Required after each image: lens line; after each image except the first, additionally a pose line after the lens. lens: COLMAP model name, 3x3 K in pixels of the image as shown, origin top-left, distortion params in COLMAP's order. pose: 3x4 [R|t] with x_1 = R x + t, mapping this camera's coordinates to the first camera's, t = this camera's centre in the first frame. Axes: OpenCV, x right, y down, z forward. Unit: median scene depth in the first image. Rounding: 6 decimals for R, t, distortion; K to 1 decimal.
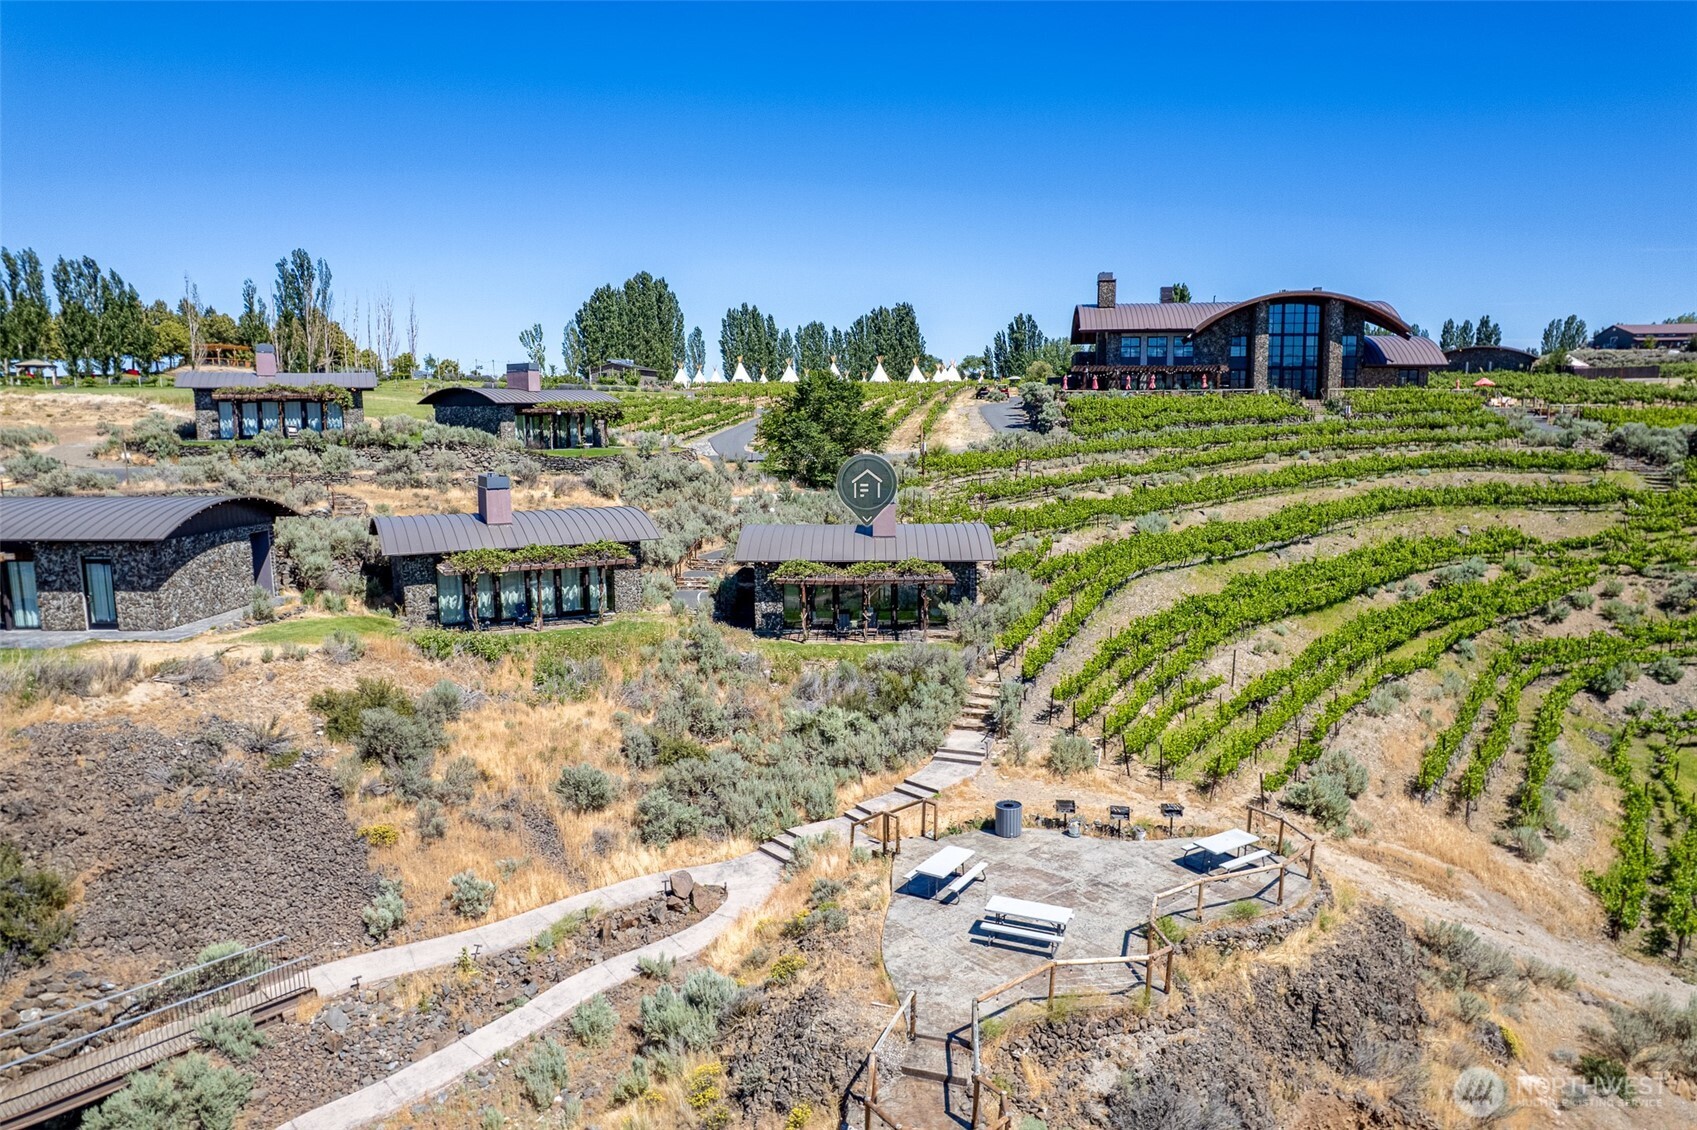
lens RADIAL K [[1088.4, 0, 850.7], [0, 1088.4, 568.5], [0, 0, 1]] dist [-0.074209, 0.068762]
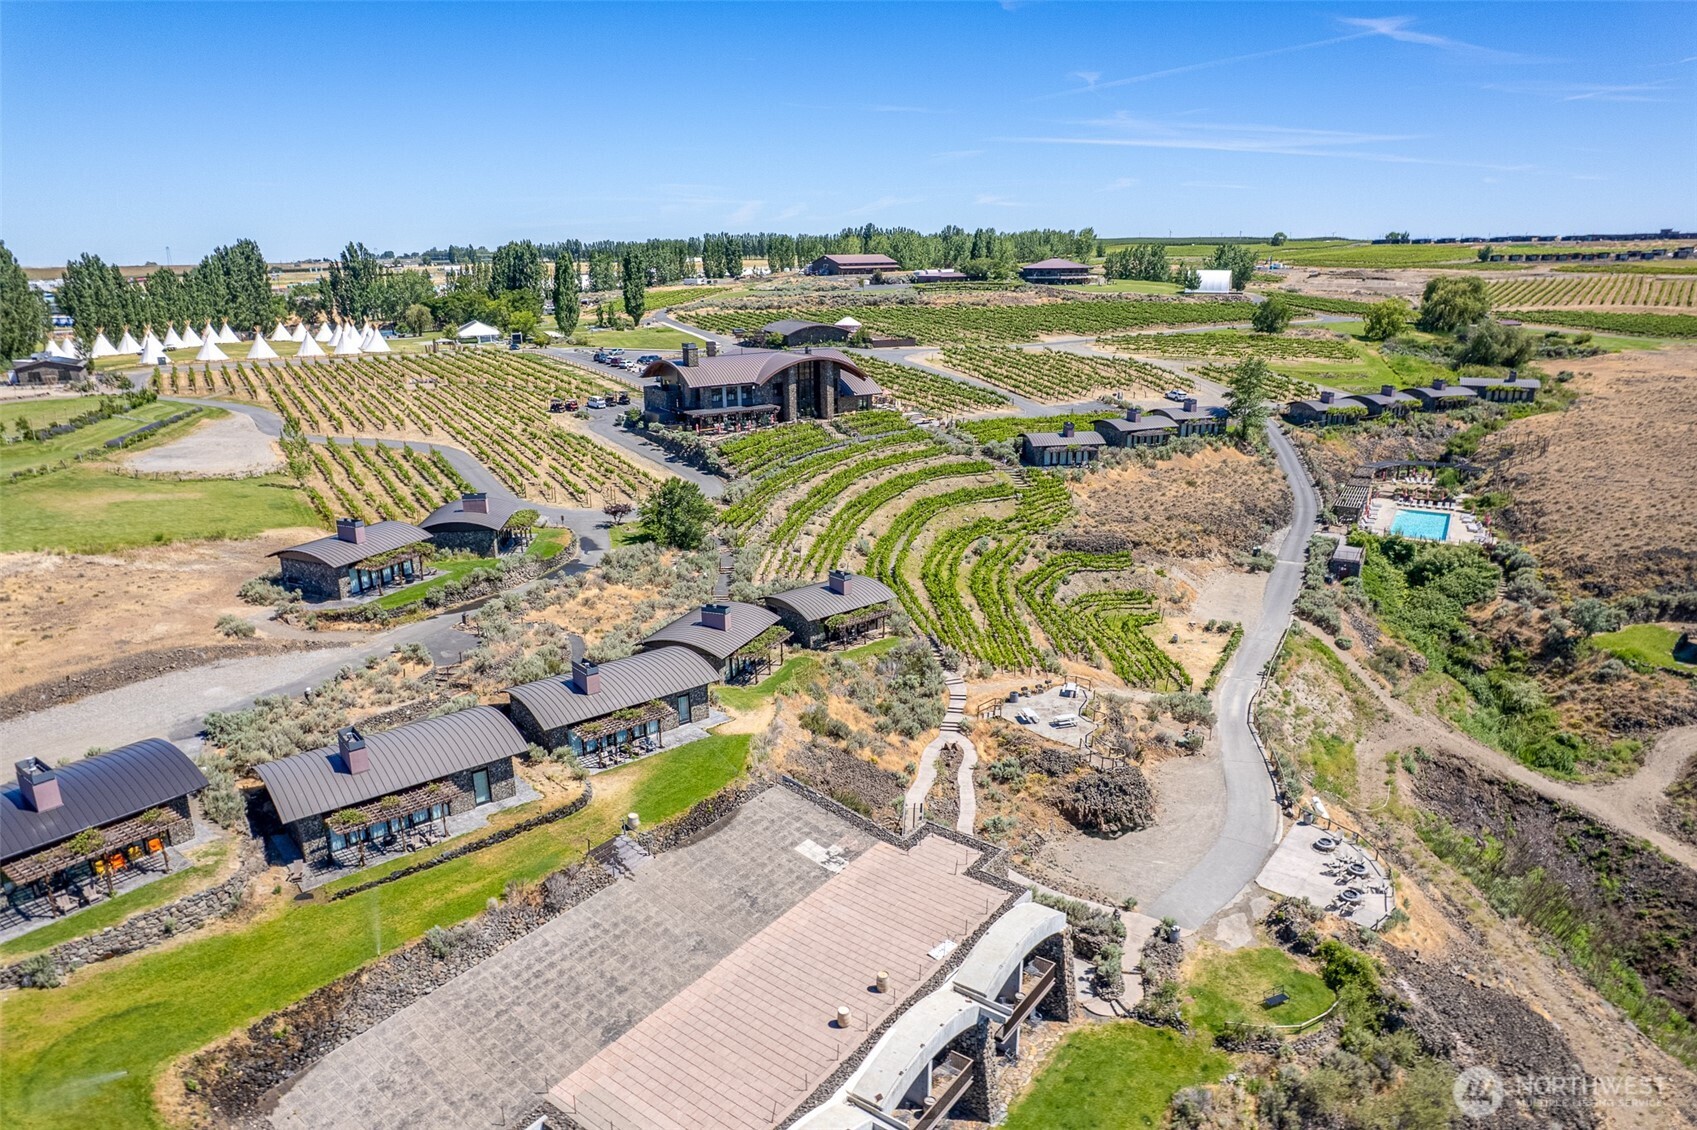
lens RADIAL K [[1088.4, 0, 850.7], [0, 1088.4, 568.5], [0, 0, 1]] dist [-0.074209, 0.068762]
pose [[0.757340, -0.185152, 0.626222, -1.563638], [0.098433, 0.980373, 0.170819, -0.533751], [-0.645559, -0.067727, 0.760701, -0.804782]]
